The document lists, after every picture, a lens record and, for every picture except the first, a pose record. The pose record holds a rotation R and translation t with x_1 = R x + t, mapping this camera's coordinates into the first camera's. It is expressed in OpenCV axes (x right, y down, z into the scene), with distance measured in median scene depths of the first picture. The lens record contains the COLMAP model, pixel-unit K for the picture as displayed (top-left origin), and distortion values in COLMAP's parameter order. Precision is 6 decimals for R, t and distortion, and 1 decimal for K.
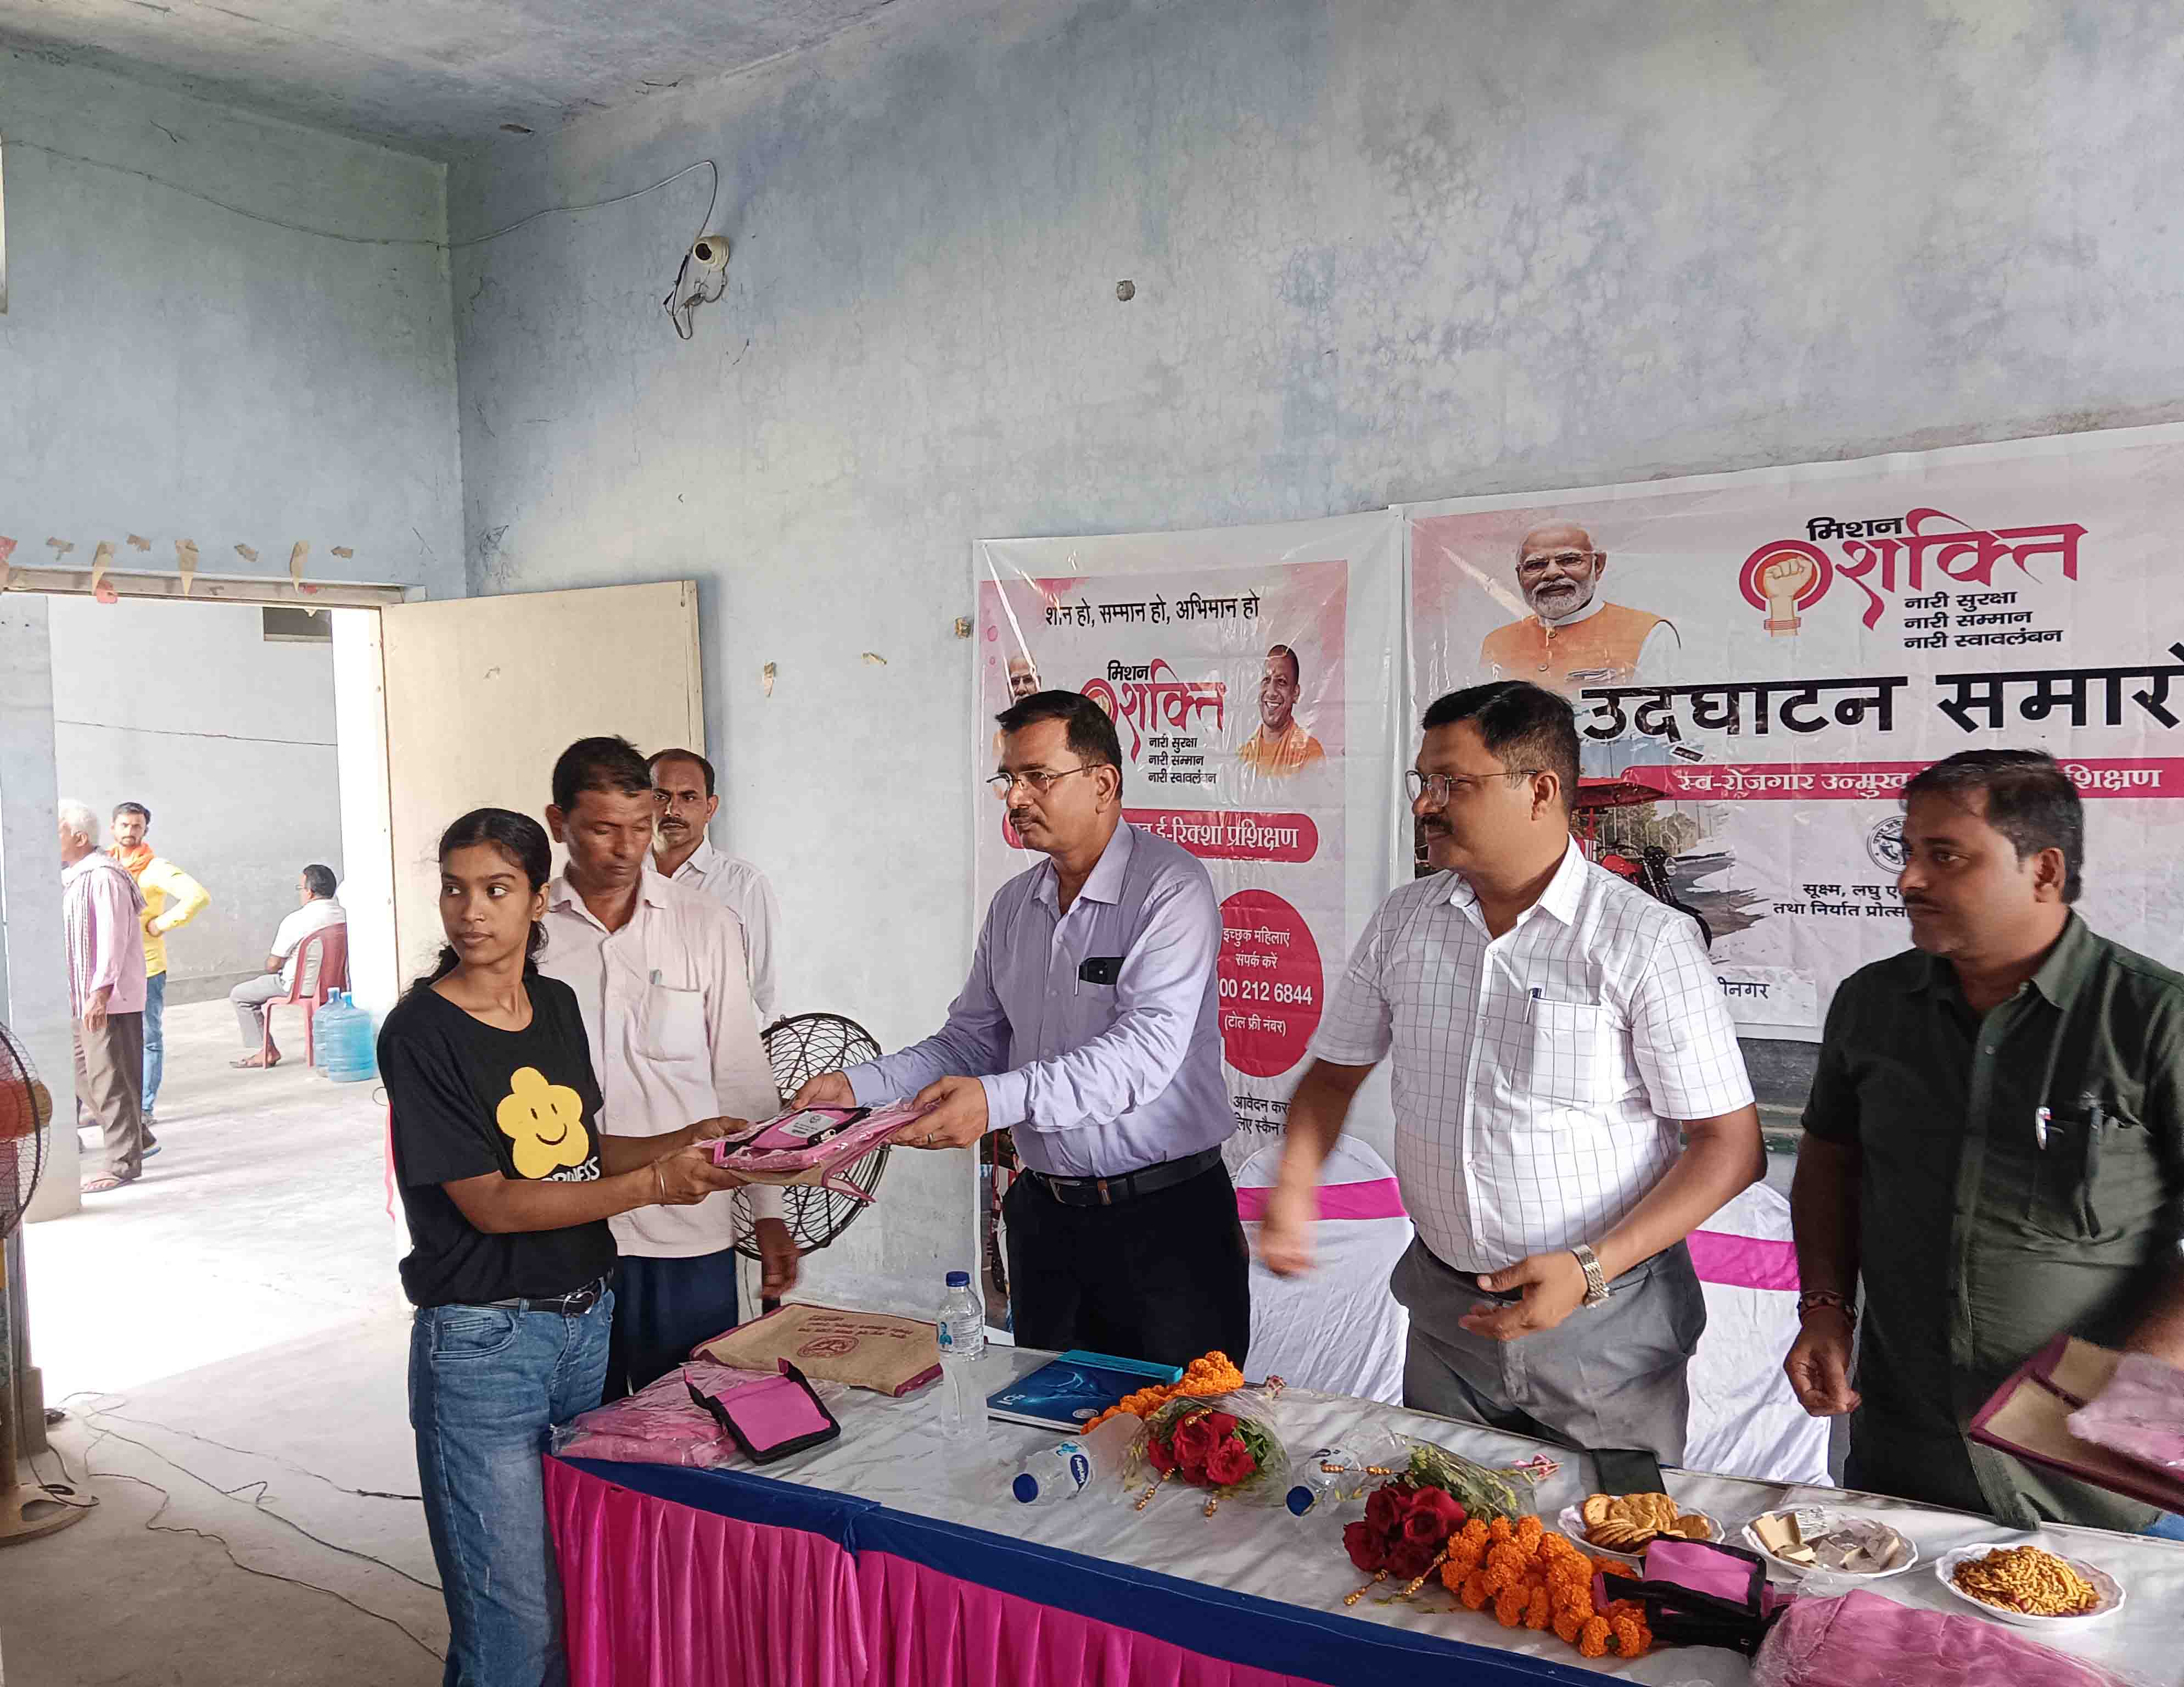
lens RADIAL K [[1818.3, 0, 1071.3], [0, 1818.3, 814.2], [0, 0, 1]] dist [0.094658, -0.193189]
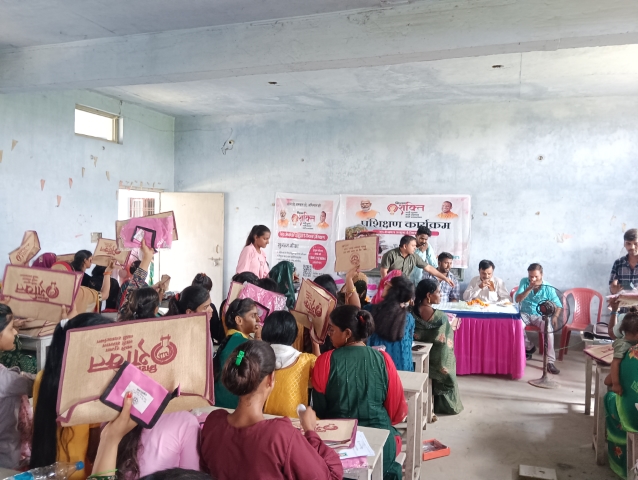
lens RADIAL K [[517.4, 0, 322.3], [0, 517.4, 232.2], [0, 0, 1]] dist [0.089869, -0.182680]
pose [[0.955370, 0.044302, 0.292071, -0.557290], [-0.041181, 0.999010, -0.016828, 0.030620], [-0.292527, 0.004049, 0.956249, -1.120529]]
